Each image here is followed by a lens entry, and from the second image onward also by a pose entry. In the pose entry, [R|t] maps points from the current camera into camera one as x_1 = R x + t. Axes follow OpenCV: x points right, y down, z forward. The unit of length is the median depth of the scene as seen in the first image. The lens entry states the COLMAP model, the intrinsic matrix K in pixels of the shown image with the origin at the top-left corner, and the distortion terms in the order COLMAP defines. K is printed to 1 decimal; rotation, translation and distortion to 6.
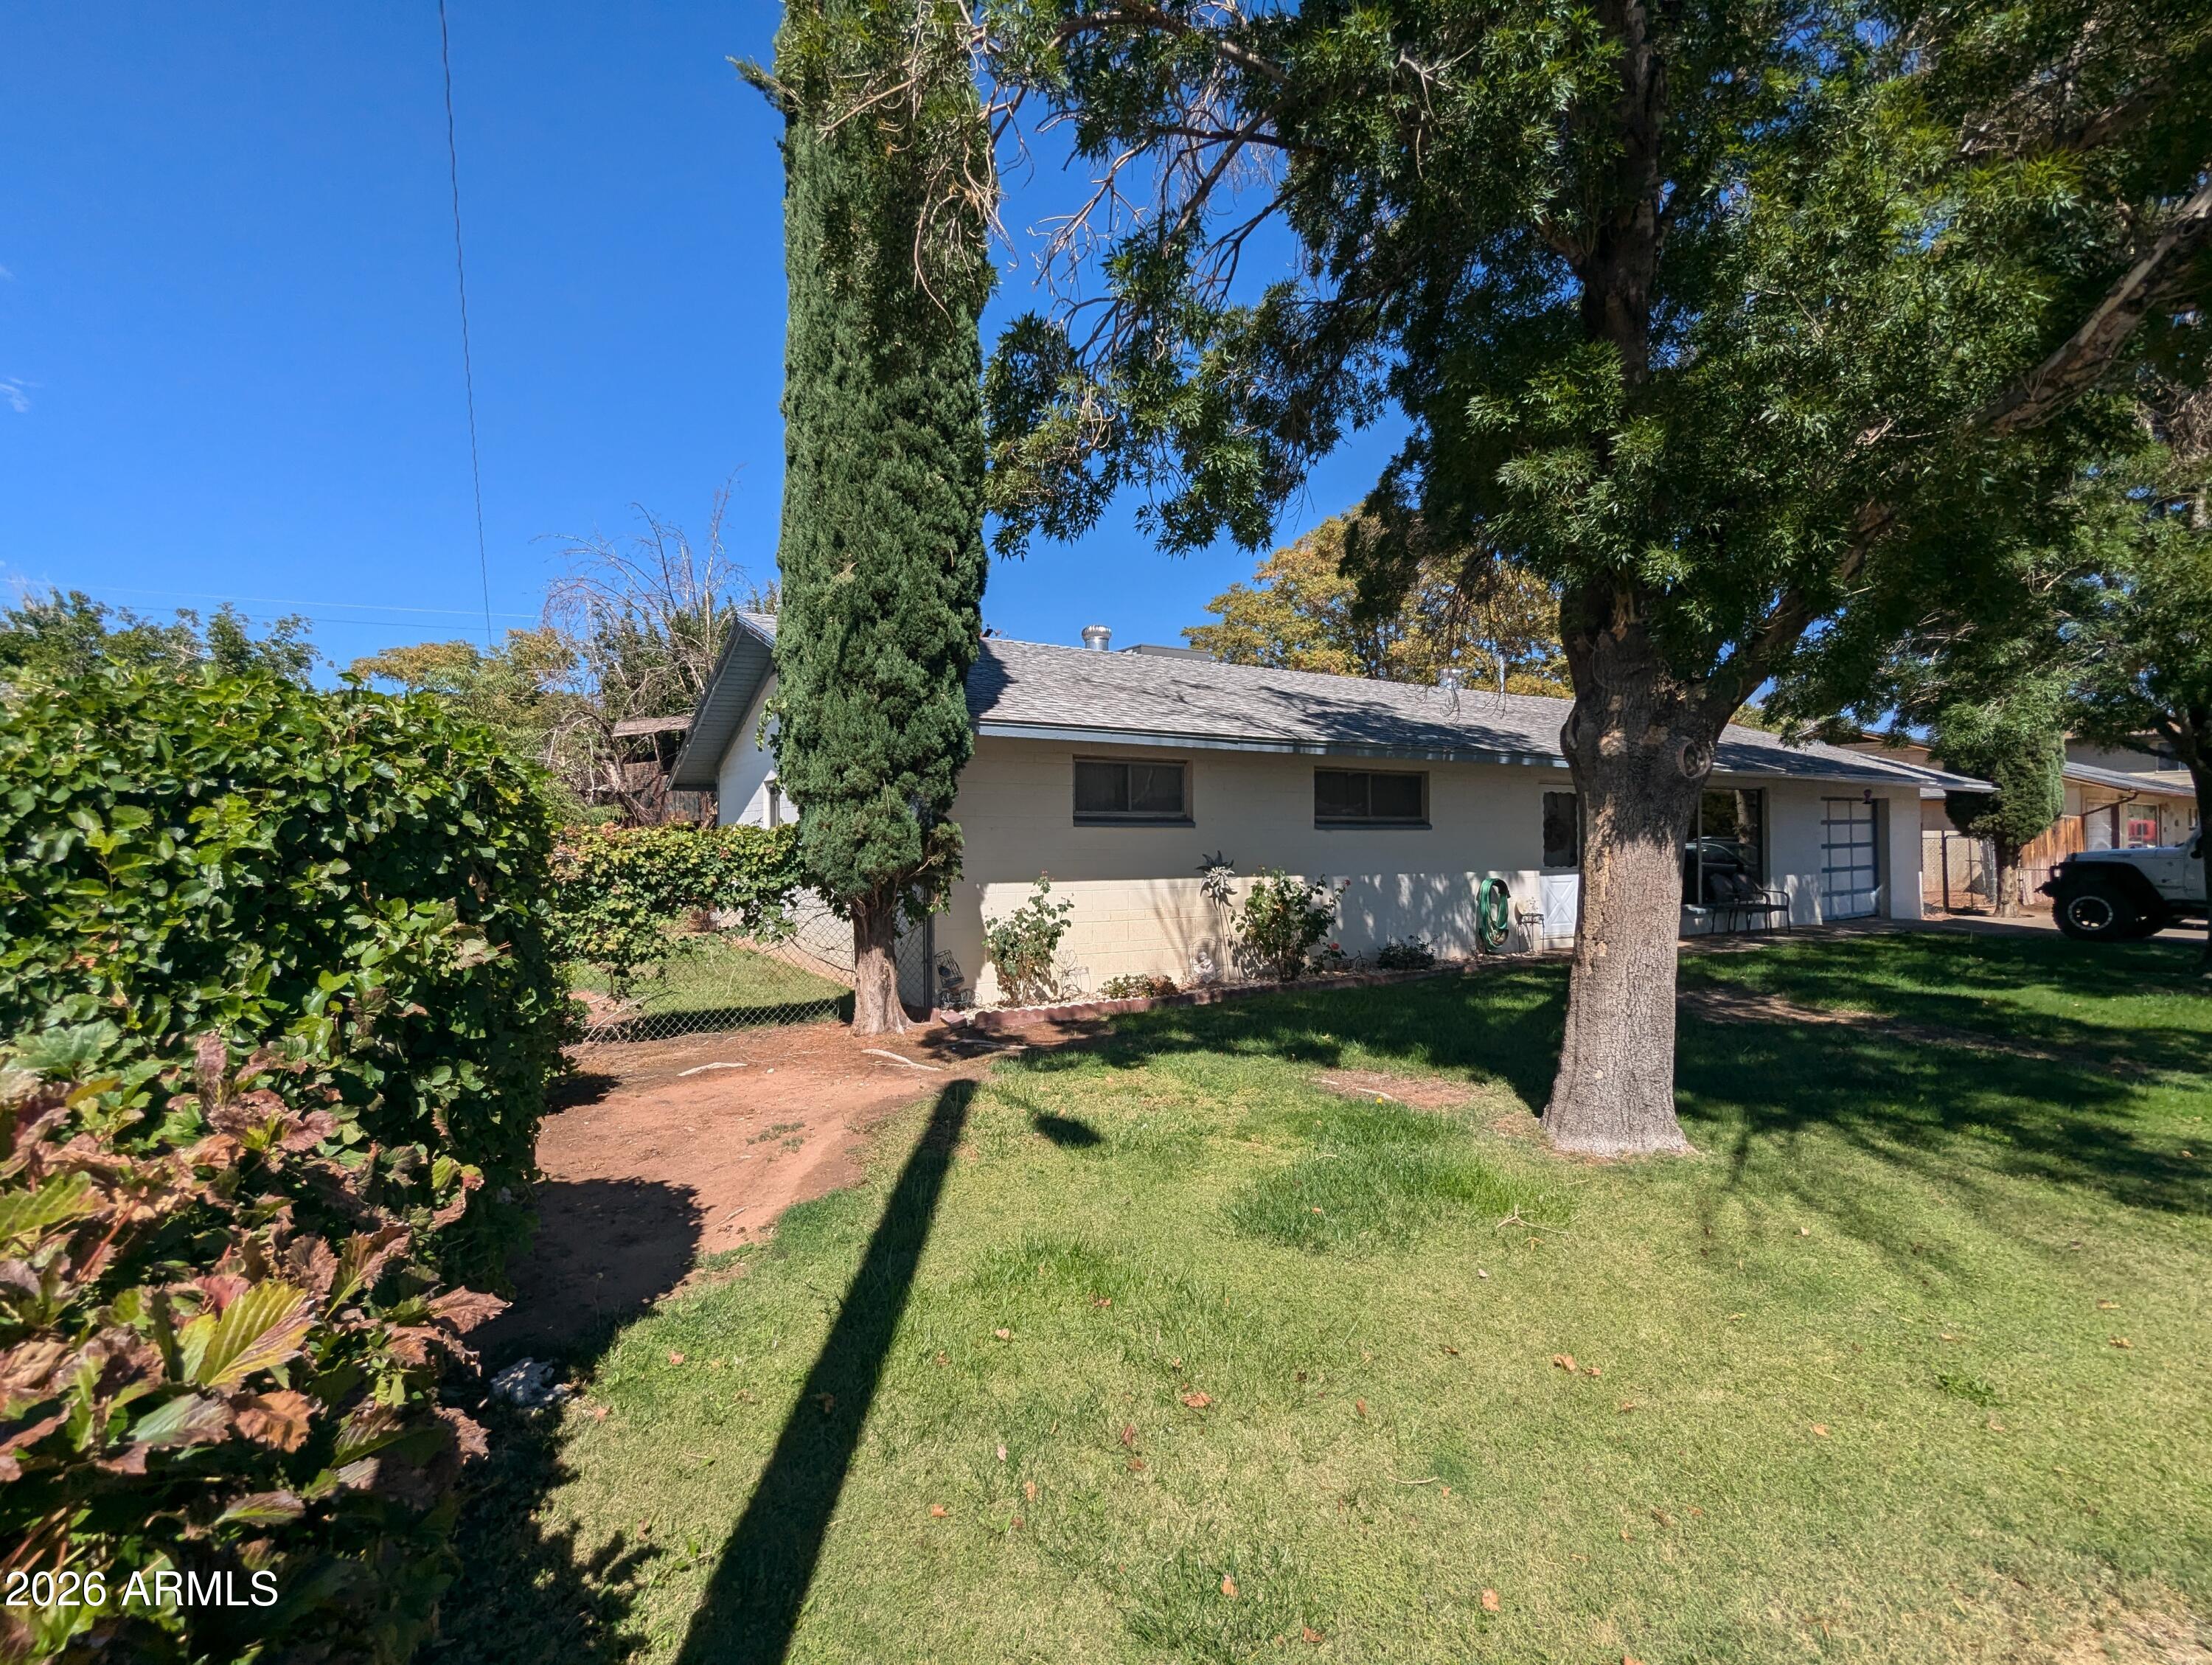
lens RADIAL K [[1054.6, 0, 1111.5], [0, 1054.6, 849.1], [0, 0, 1]] dist [0.002023, -0.000995]
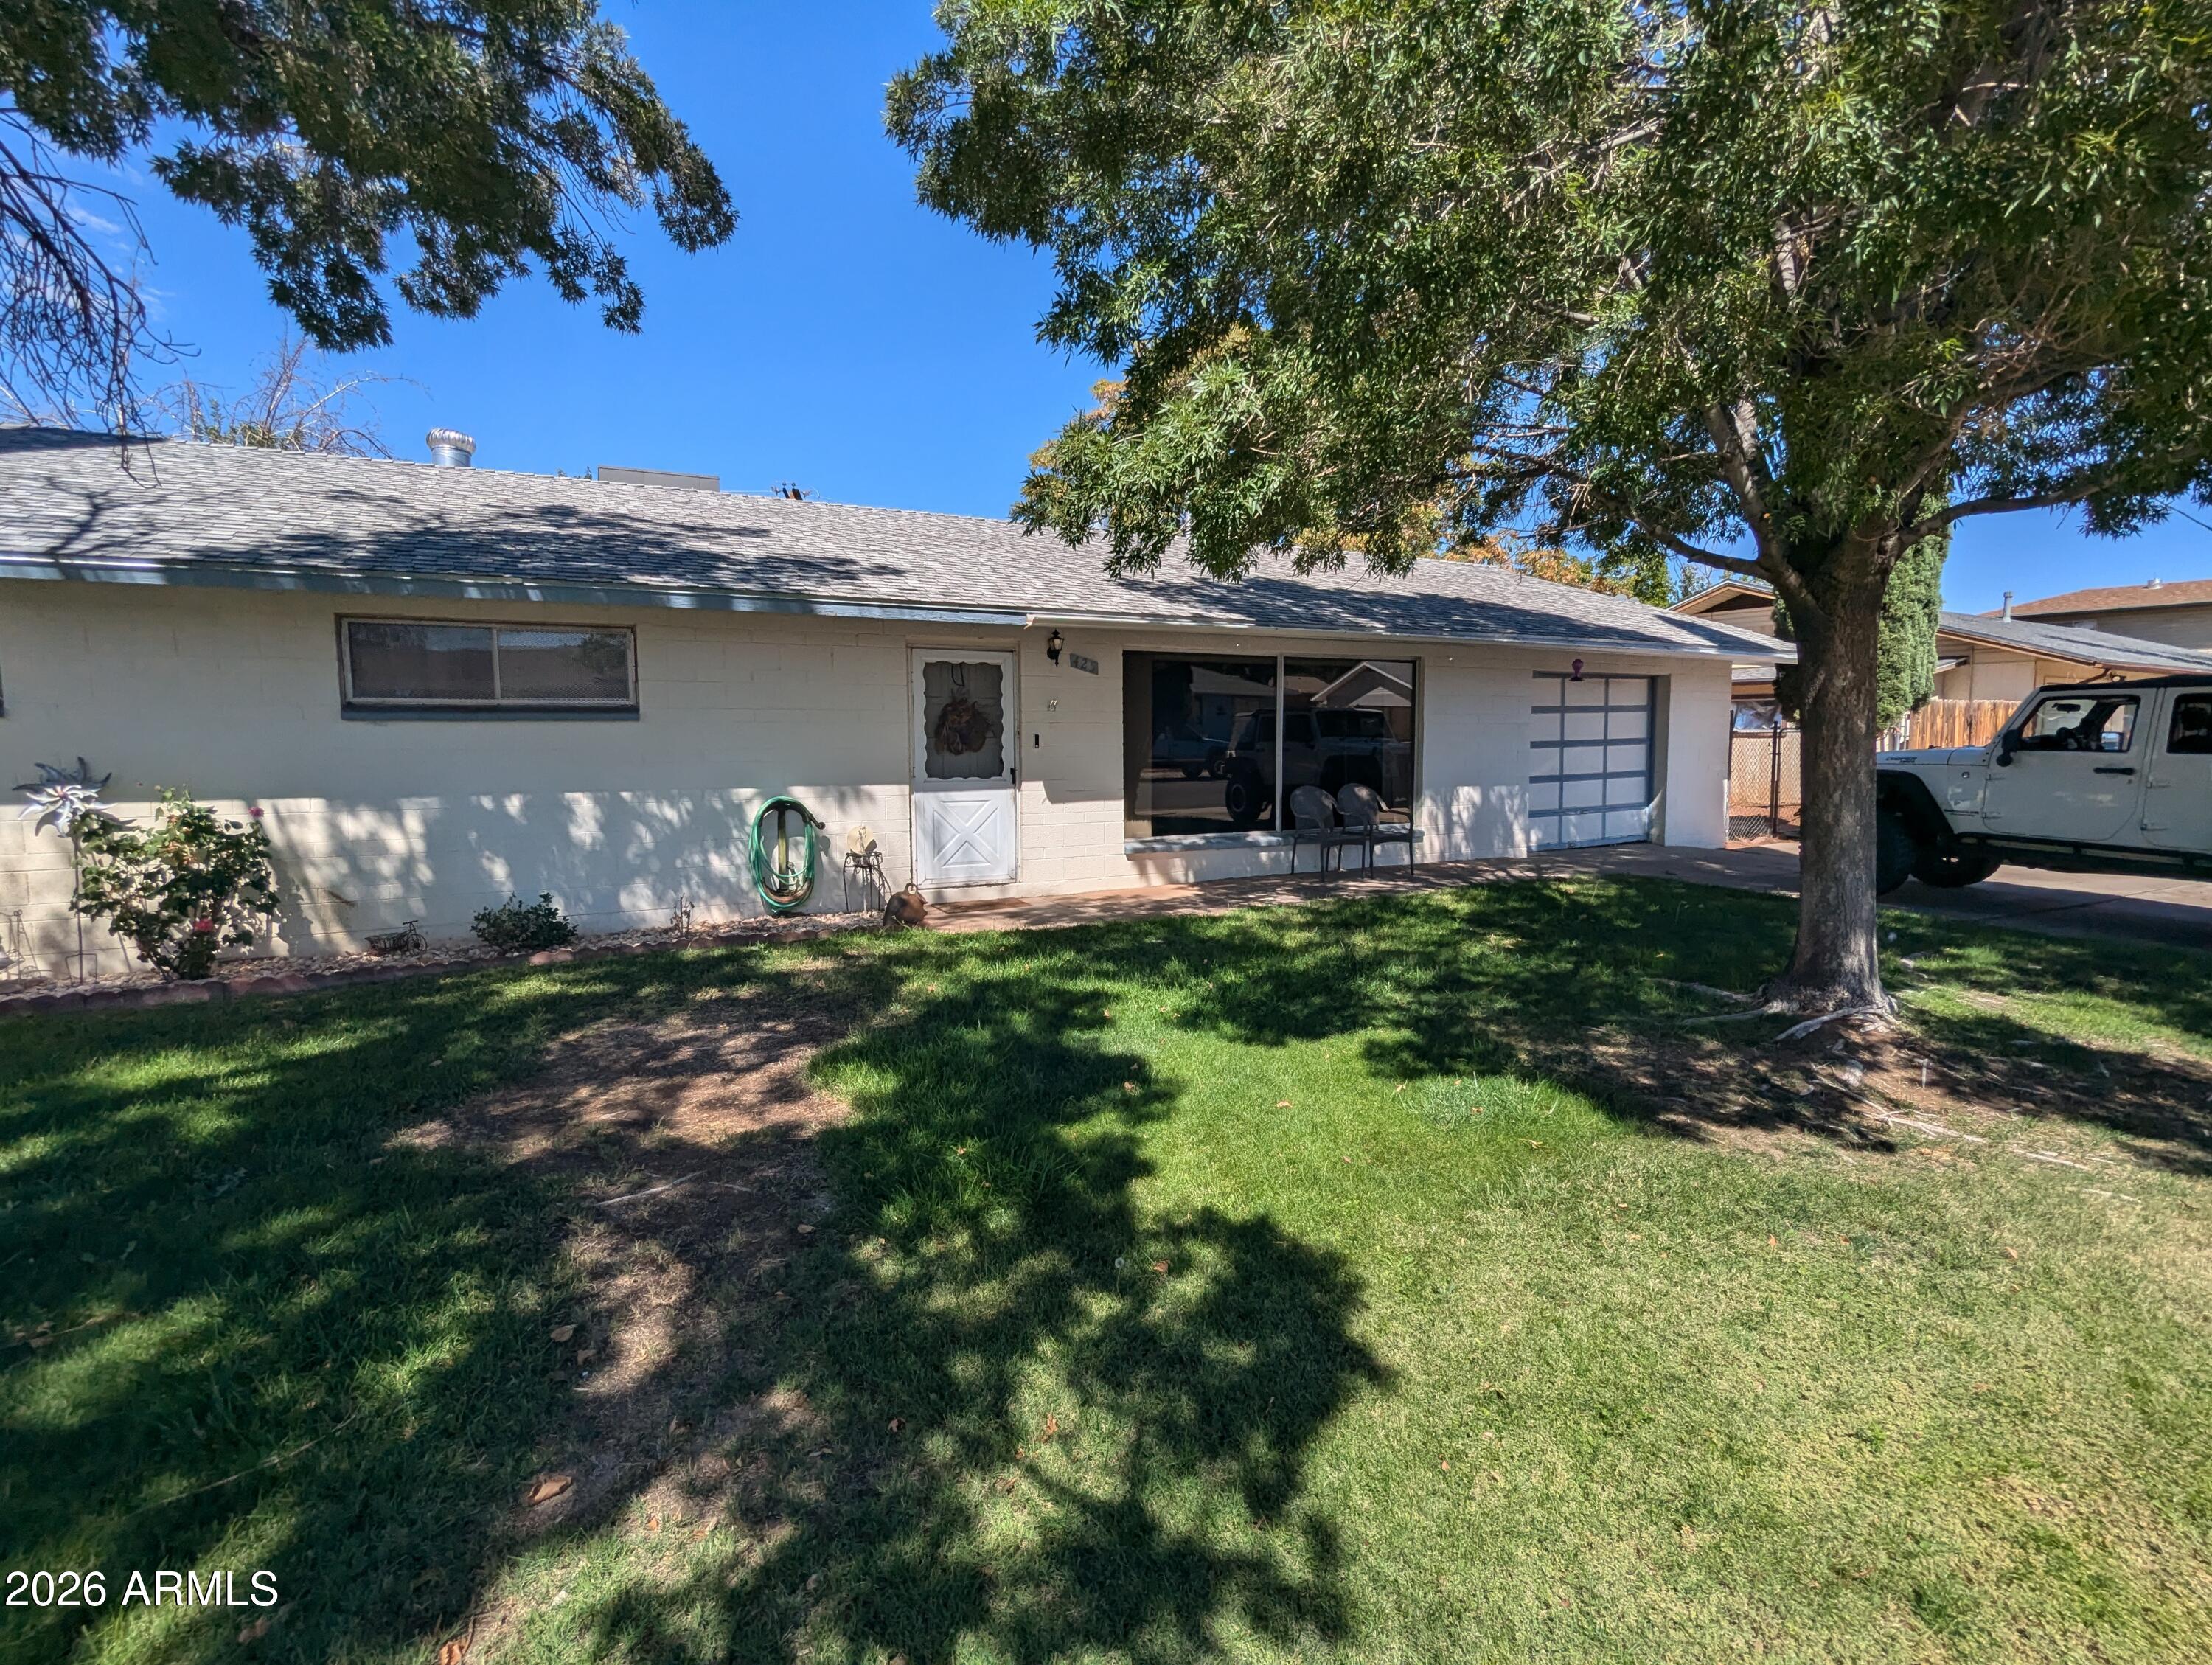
lens RADIAL K [[1054.6, 0, 1111.5], [0, 1054.6, 849.1], [0, 0, 1]] dist [0.002023, -0.000995]
pose [[0.996793, 0.008638, -0.079562, 0.610997], [-0.000421, 0.994710, 0.102726, -0.007184], [0.080028, -0.102363, 0.991523, 0.383417]]
